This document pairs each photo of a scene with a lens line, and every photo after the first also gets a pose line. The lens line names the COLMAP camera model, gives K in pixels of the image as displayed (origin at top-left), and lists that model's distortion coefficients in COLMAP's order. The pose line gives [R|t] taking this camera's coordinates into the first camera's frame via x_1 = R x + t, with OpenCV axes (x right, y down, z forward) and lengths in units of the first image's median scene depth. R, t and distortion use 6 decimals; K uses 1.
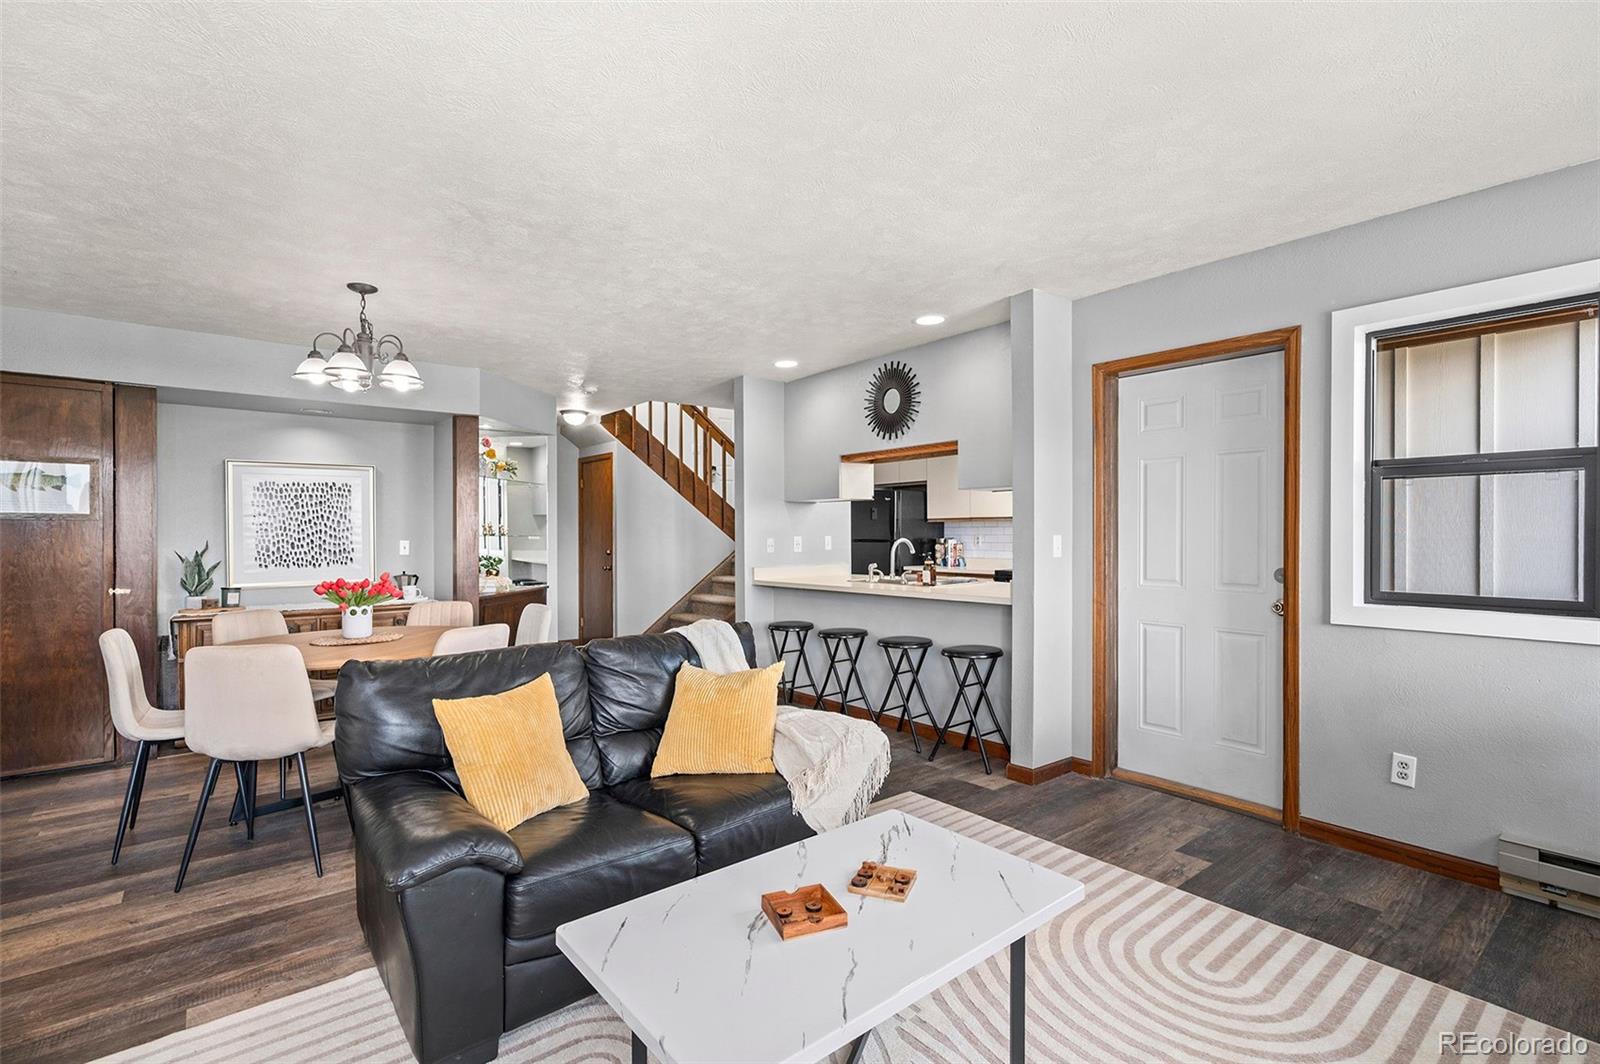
lens RADIAL K [[736.6, 0, 801.1], [0, 736.6, 534.9], [0, 0, 1]] dist [-0.001183, -0.000680]
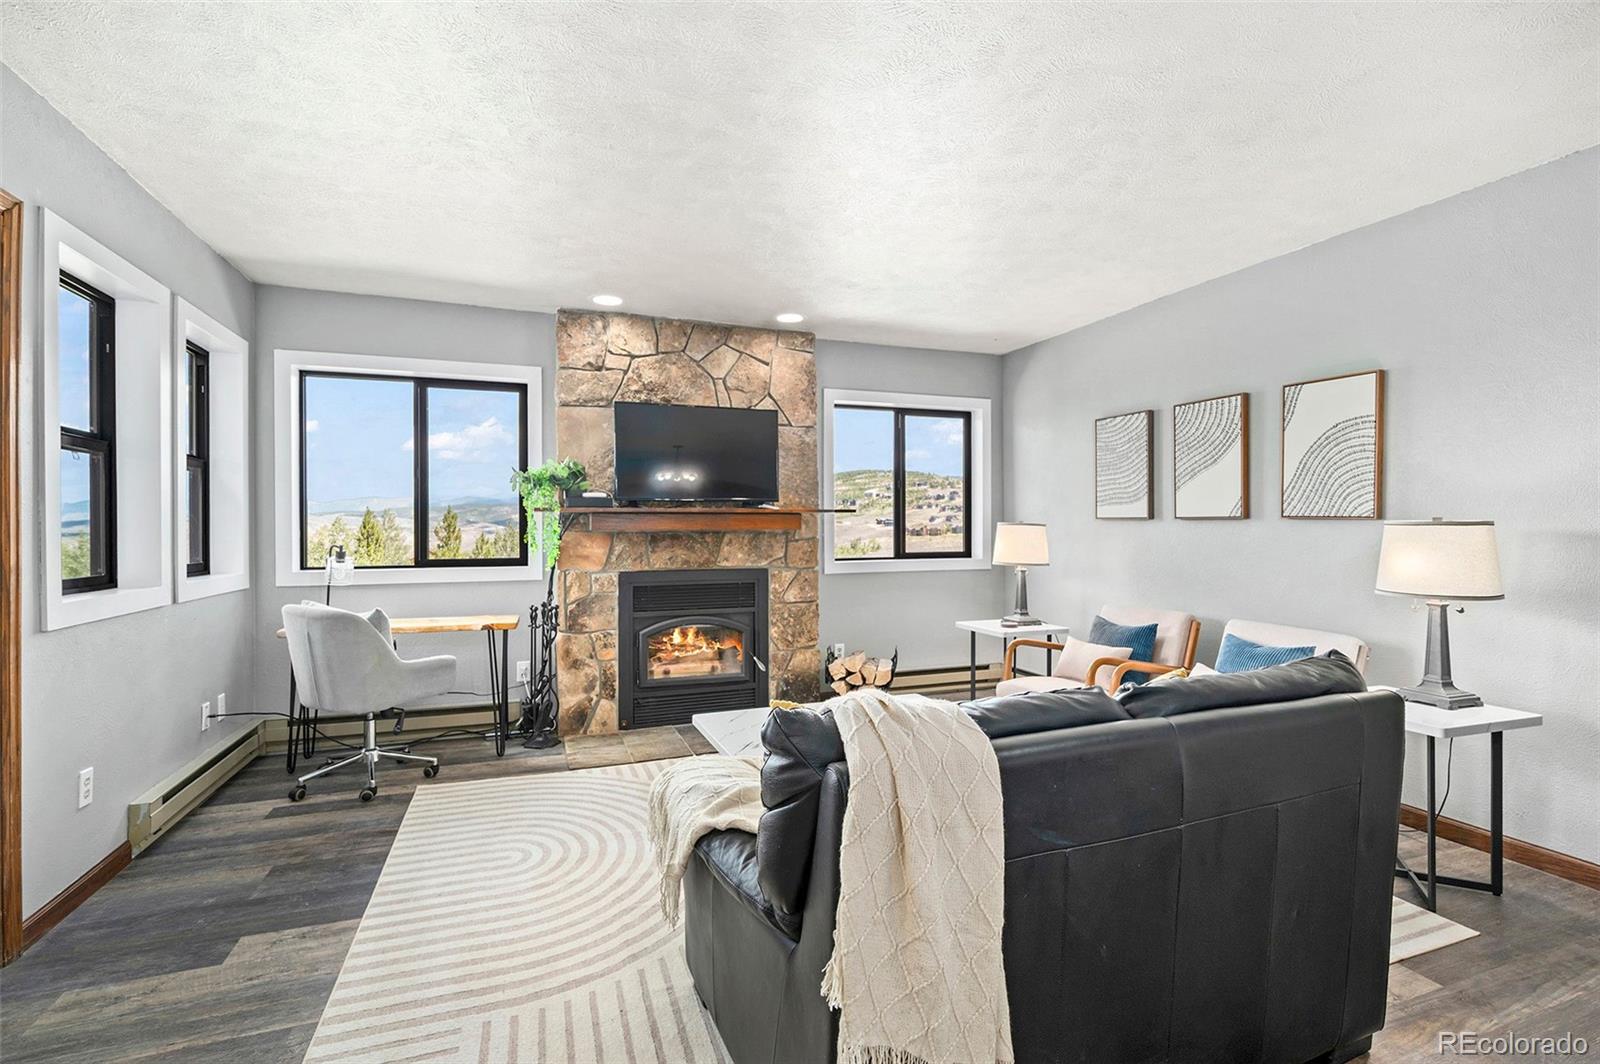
lens RADIAL K [[736.6, 0, 802.4], [0, 736.6, 526.8], [0, 0, 1]] dist [-0.001183, -0.000680]
pose [[-0.950028, 0.004925, 0.312126, -0.127445], [0.006200, 0.999976, 0.003094, 0.010707], [-0.312103, 0.004875, -0.950036, 0.825852]]
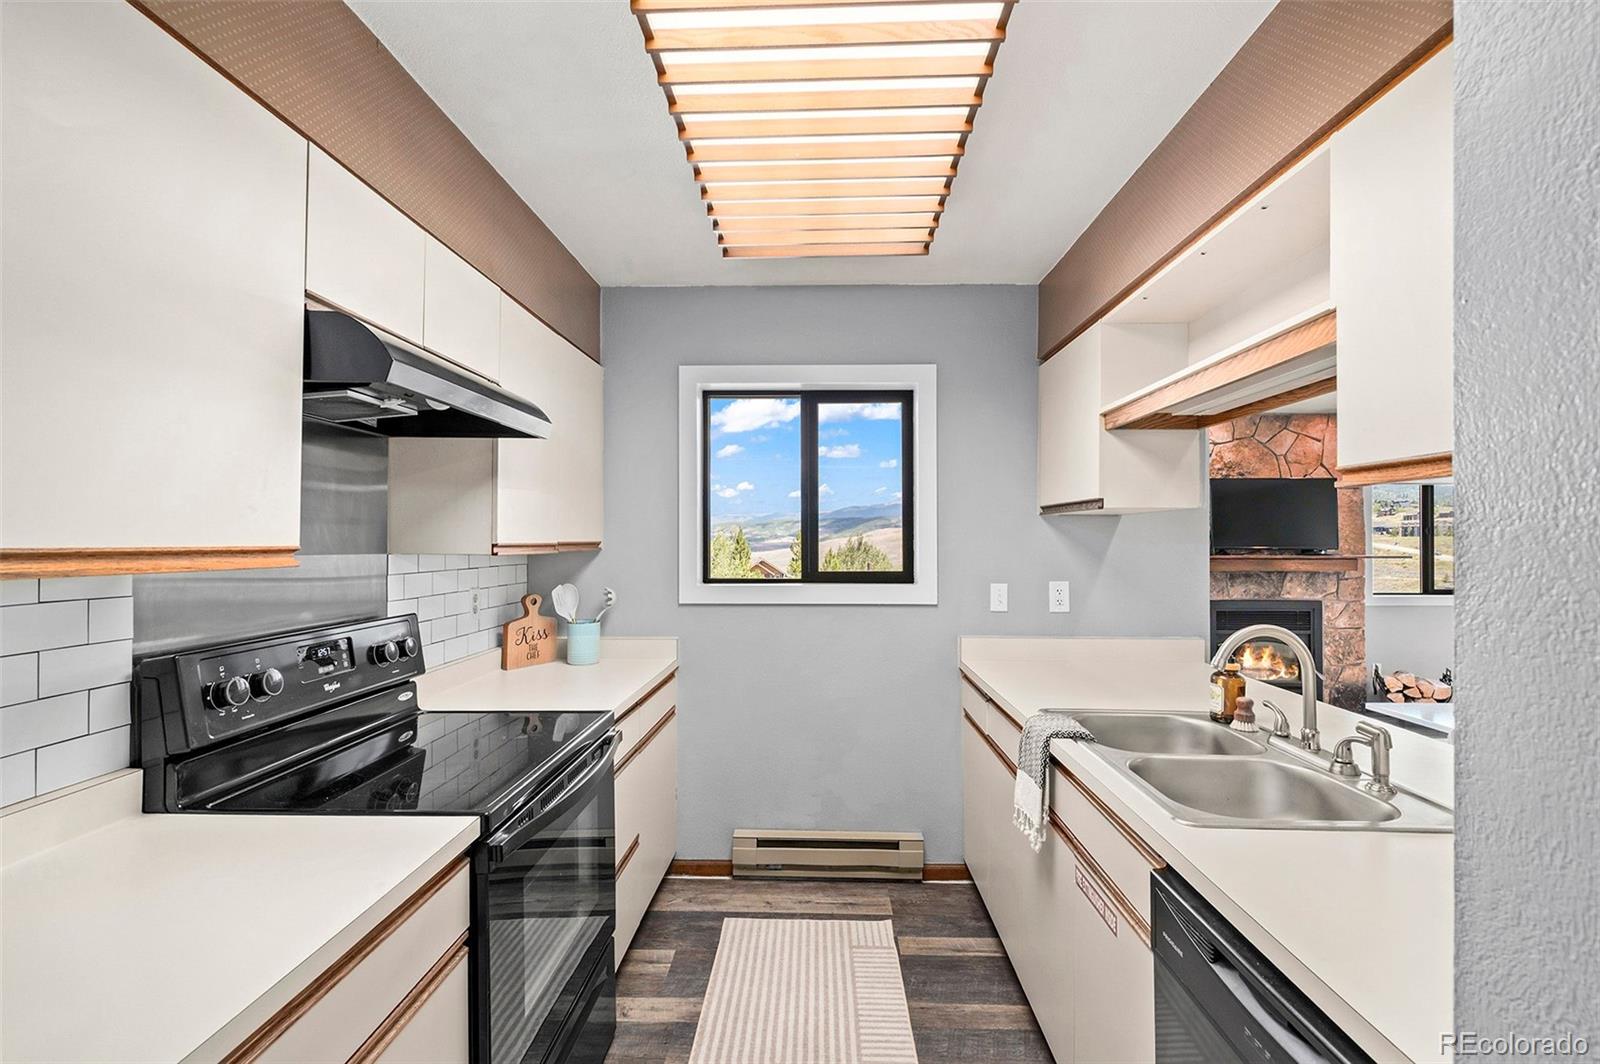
lens RADIAL K [[736.6, 0, 792.6], [0, 736.6, 531.4], [0, 0, 1]] dist [-0.001183, -0.000680]
pose [[-0.759989, 0.008962, 0.649874, 0.071784], [0.003583, 0.999948, -0.009599, -0.035719], [-0.649926, -0.004966, -0.759981, 1.392352]]
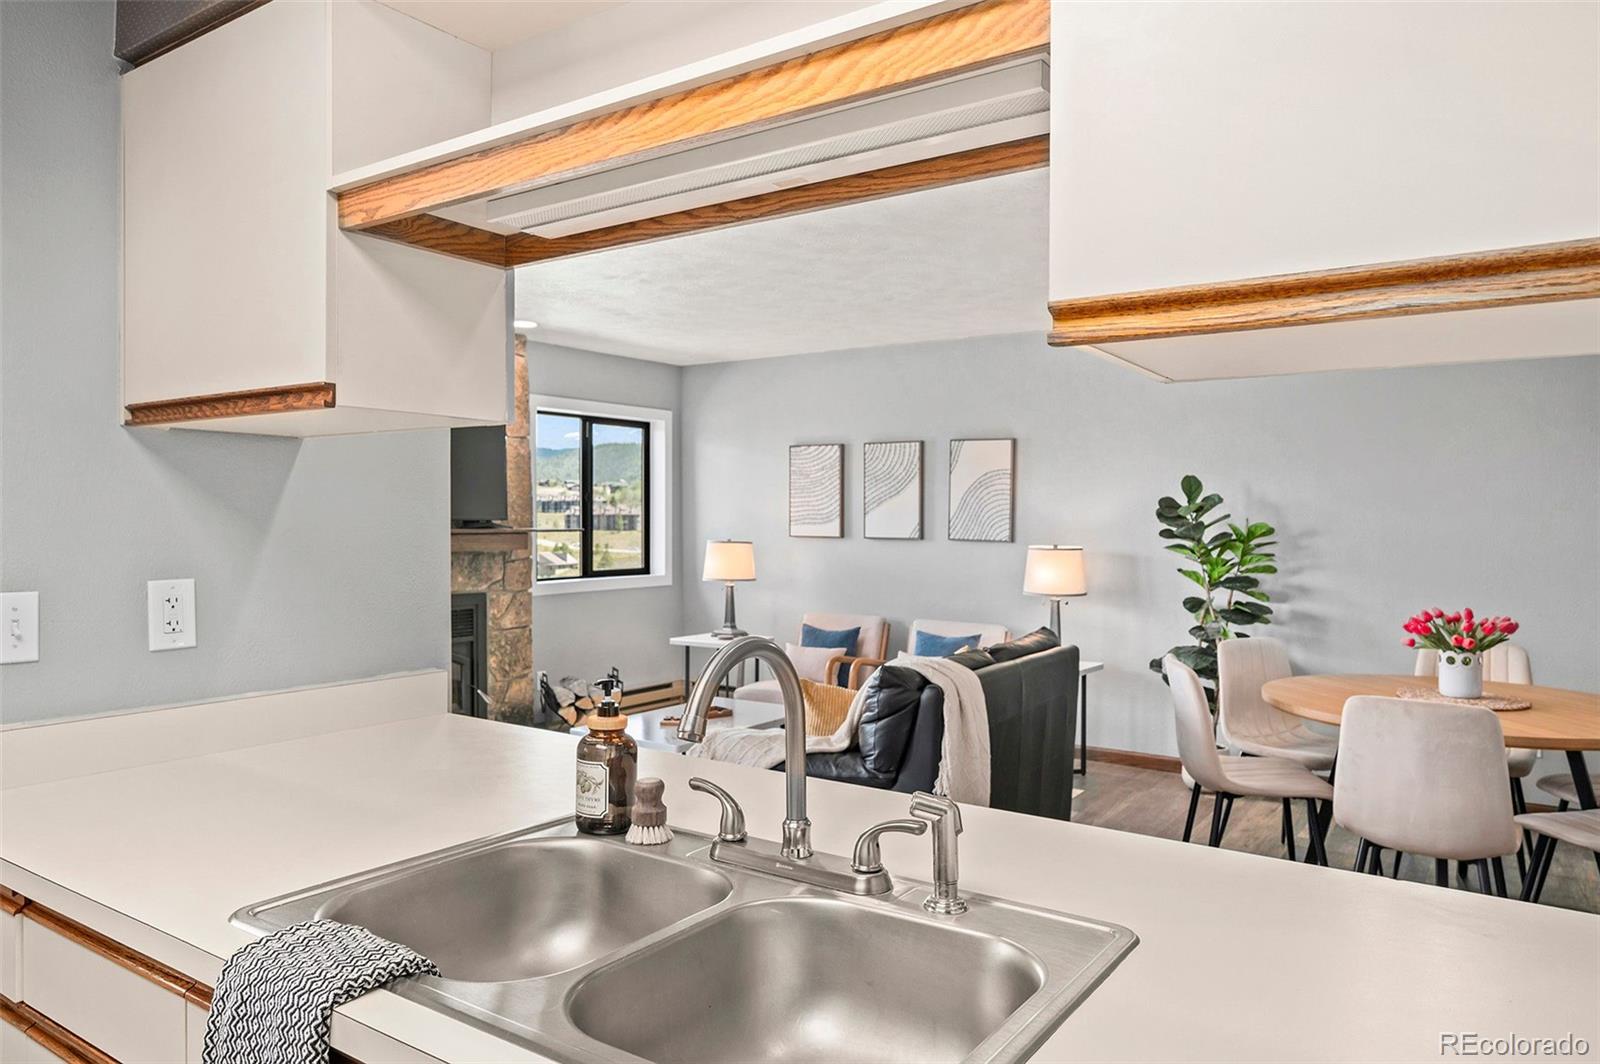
lens RADIAL K [[1072.4, 0, 802.3], [0, 1072.4, 535.8], [0, 0, 1]] dist [0.001734, 0.004375]
pose [[-0.957693, 0.005785, -0.287733, 0.196837], [-0.000009, 0.999797, 0.020129, -0.022795], [0.287791, 0.019280, -0.957499, 1.222990]]
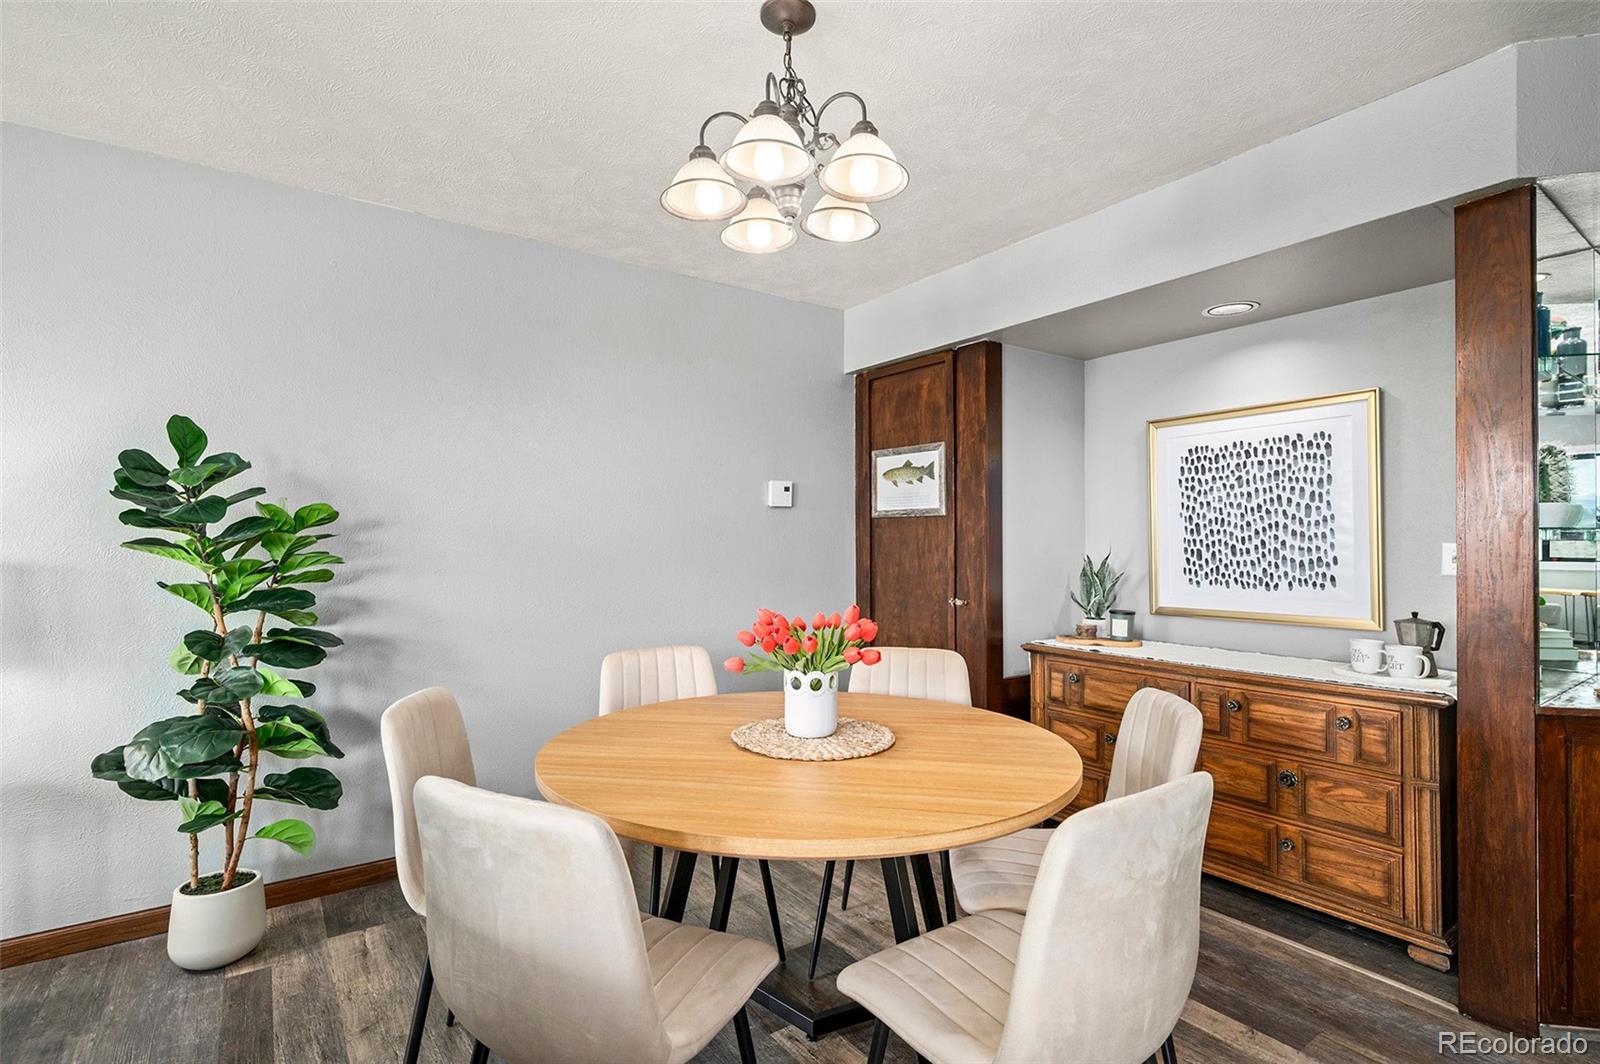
lens RADIAL K [[736.6, 0, 802.4], [0, 736.6, 534.8], [0, 0, 1]] dist [-0.001183, -0.000680]
pose [[-0.065582, -0.007537, -0.997819, -0.080461], [-0.001090, 0.999971, -0.007482, 0.007107], [0.997847, 0.000597, -0.065588, 0.703549]]
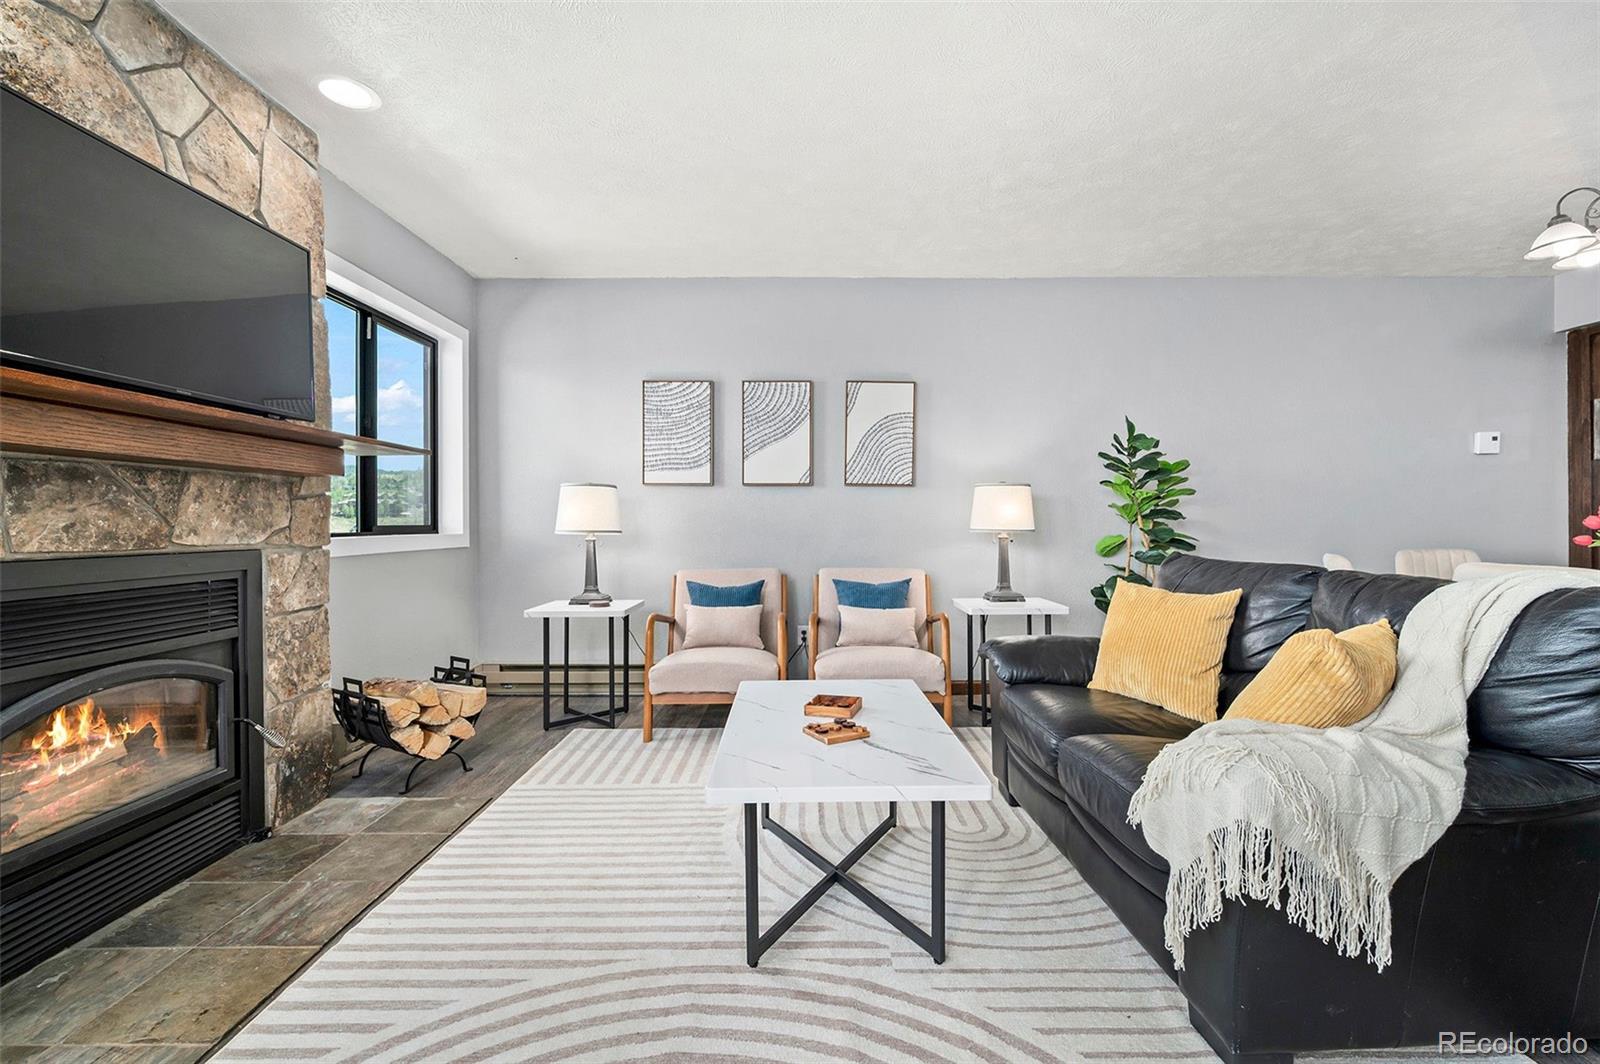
lens RADIAL K [[705.0, 0, 802.5], [0, 705.0, 523.0], [0, 0, 1]] dist [-0.004039, 0.000391]
pose [[-0.624135, 0.006388, -0.781291, 0.322382], [0.003602, 0.999979, 0.005299, 0.046108], [0.781308, 0.000493, -0.624145, 0.530093]]
